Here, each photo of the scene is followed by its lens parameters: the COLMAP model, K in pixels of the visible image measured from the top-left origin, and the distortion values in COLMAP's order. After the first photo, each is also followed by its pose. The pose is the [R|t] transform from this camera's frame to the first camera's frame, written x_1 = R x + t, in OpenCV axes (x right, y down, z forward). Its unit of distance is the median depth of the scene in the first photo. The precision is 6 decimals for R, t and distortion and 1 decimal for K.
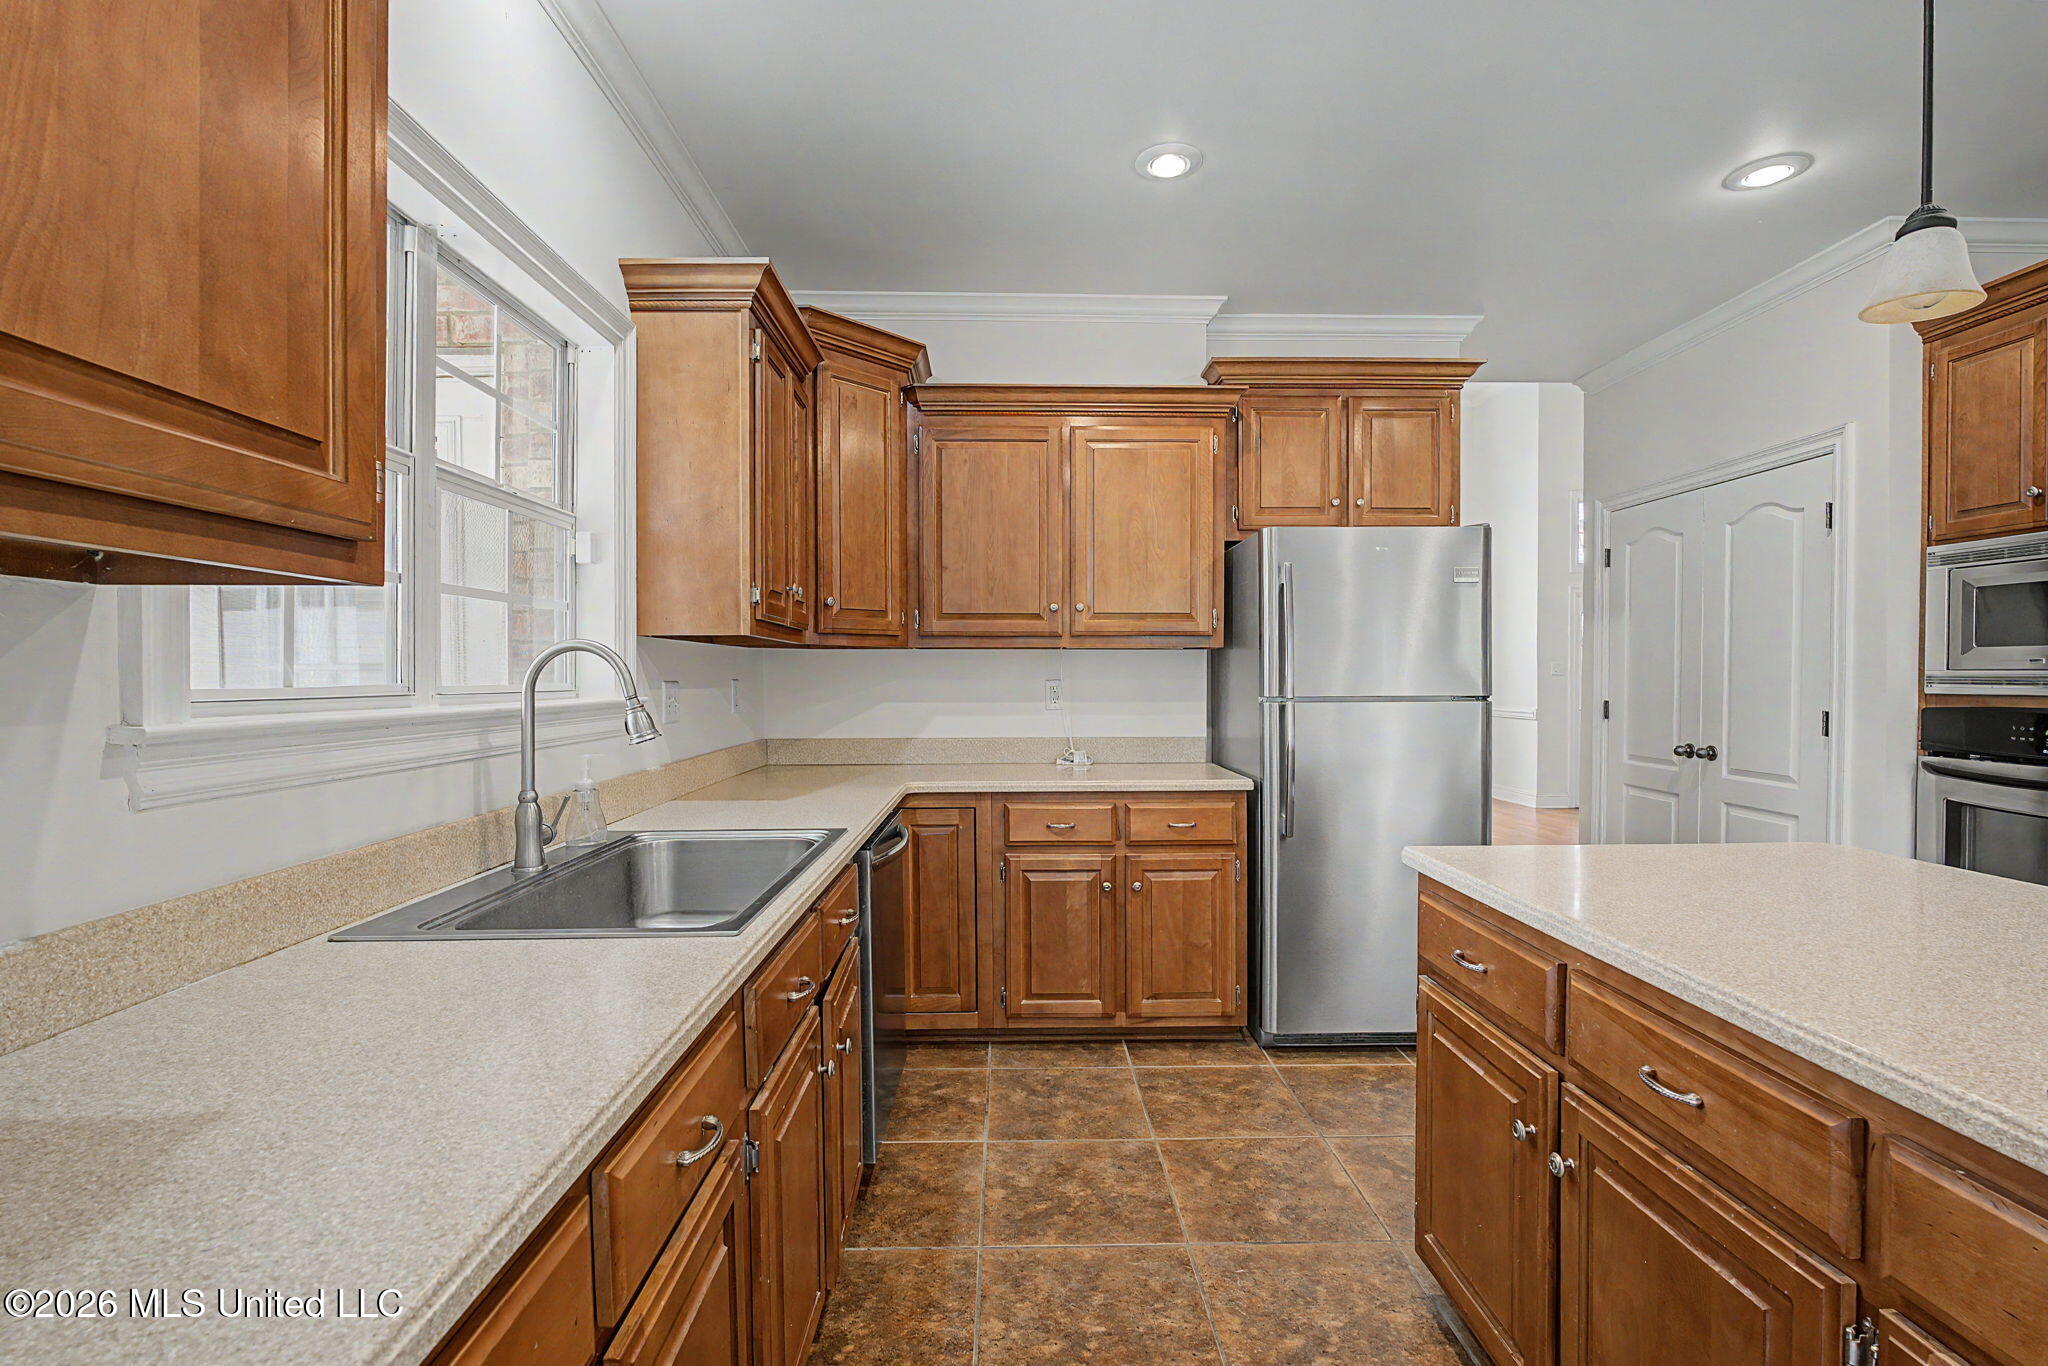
lens RADIAL K [[903.0, 0, 1030.3], [0, 903.0, 687.3], [0, 0, 1]] dist [-0.016292, 0.002628]
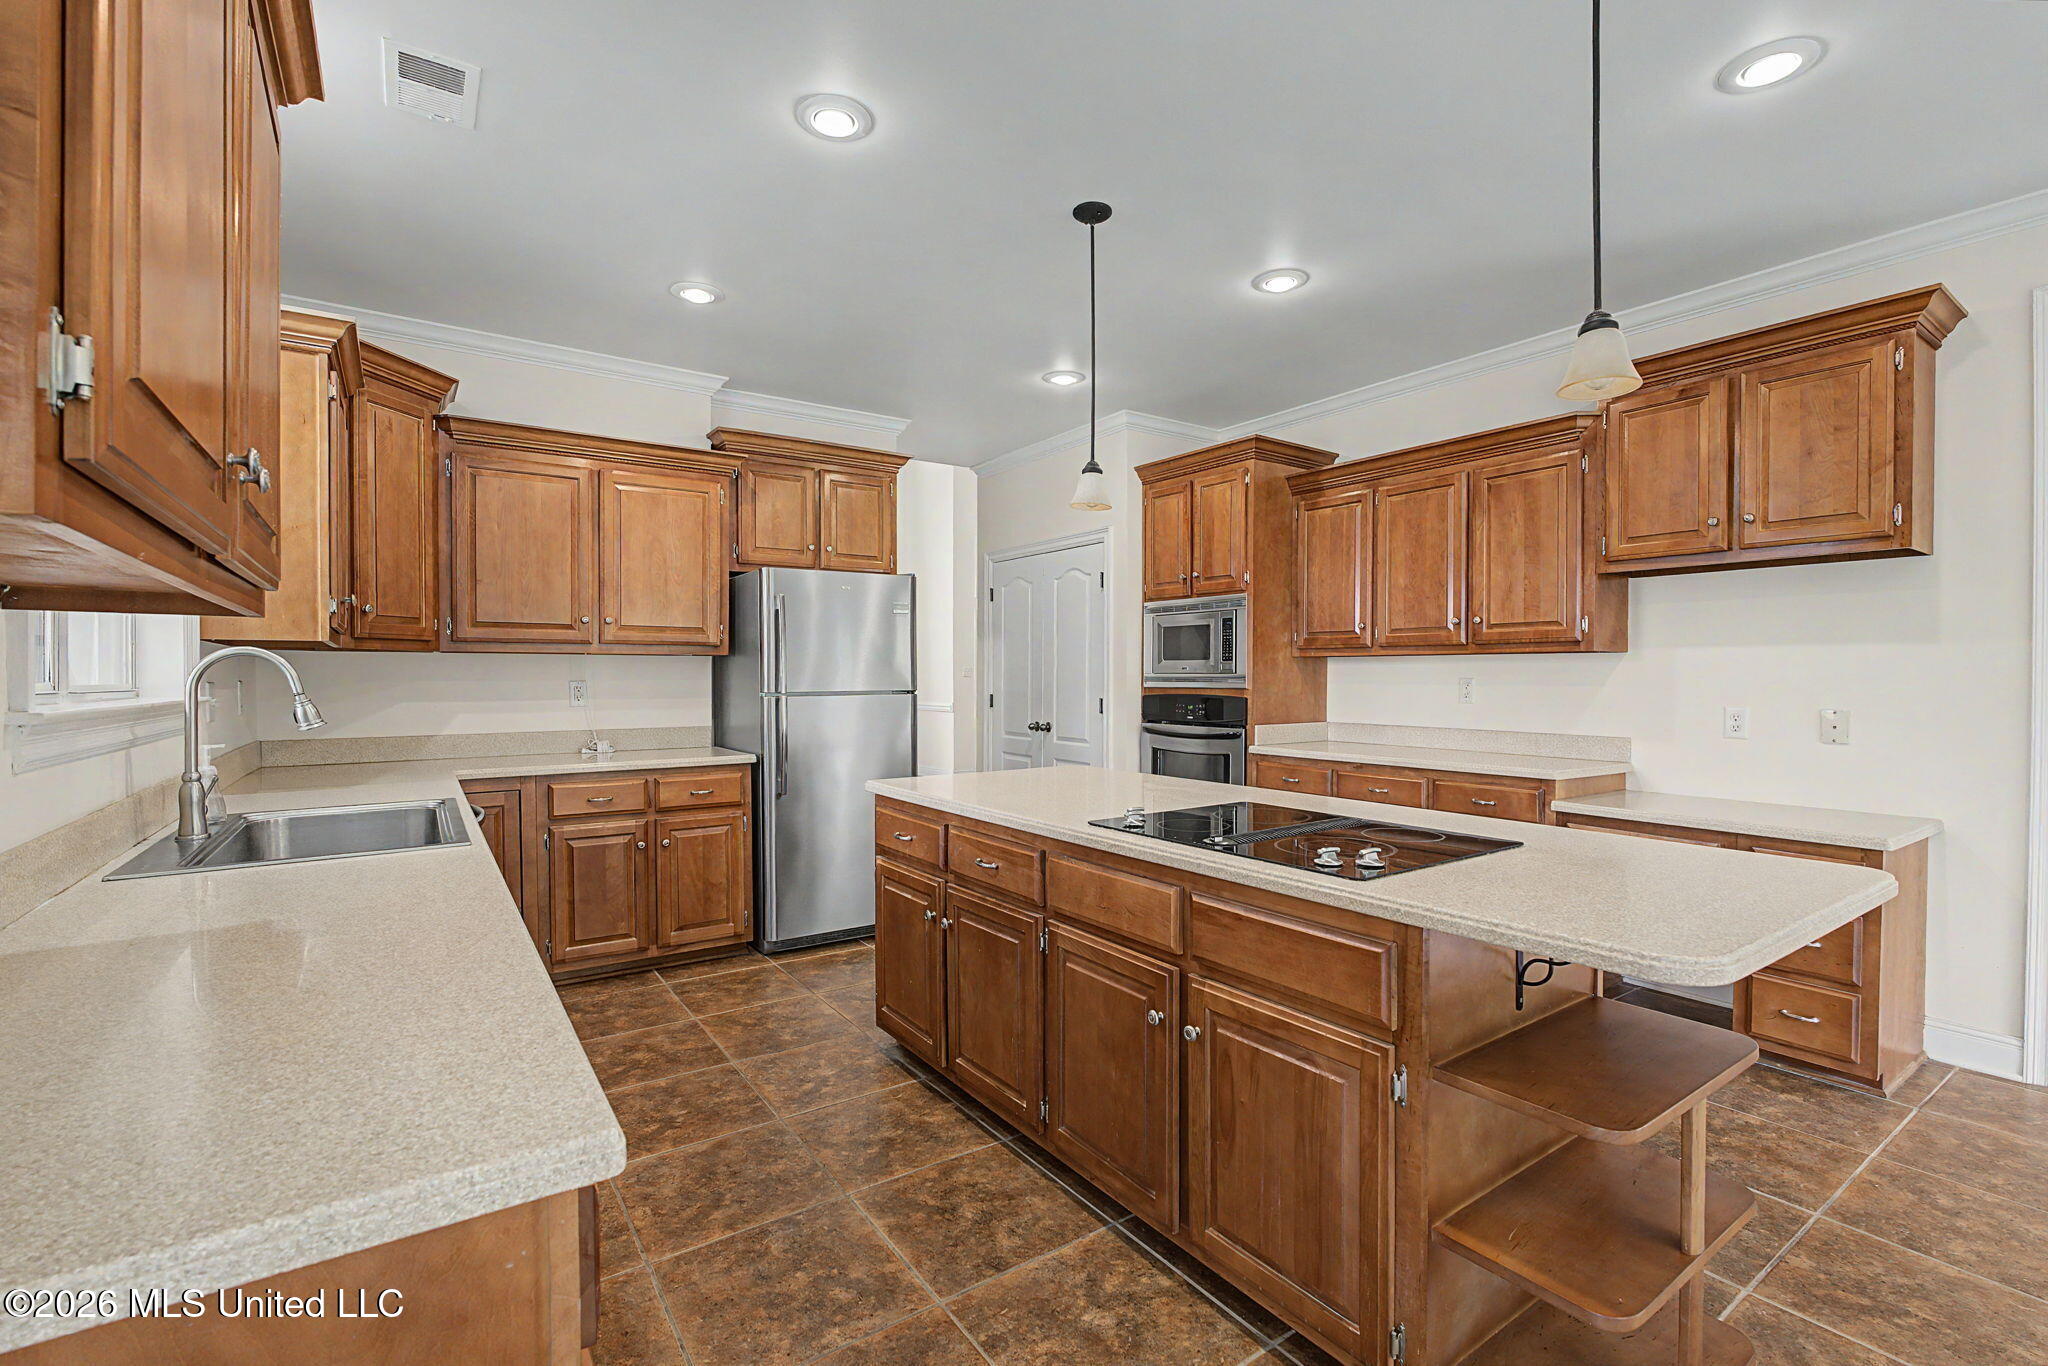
lens RADIAL K [[903.0, 0, 1021.4], [0, 903.0, 684.2], [0, 0, 1]] dist [-0.016292, 0.002628]
pose [[0.835675, -0.004669, 0.549204, -0.157246], [0.007823, 0.999964, -0.003403, 0.005632], [-0.549168, 0.007140, 0.835681, -0.331633]]
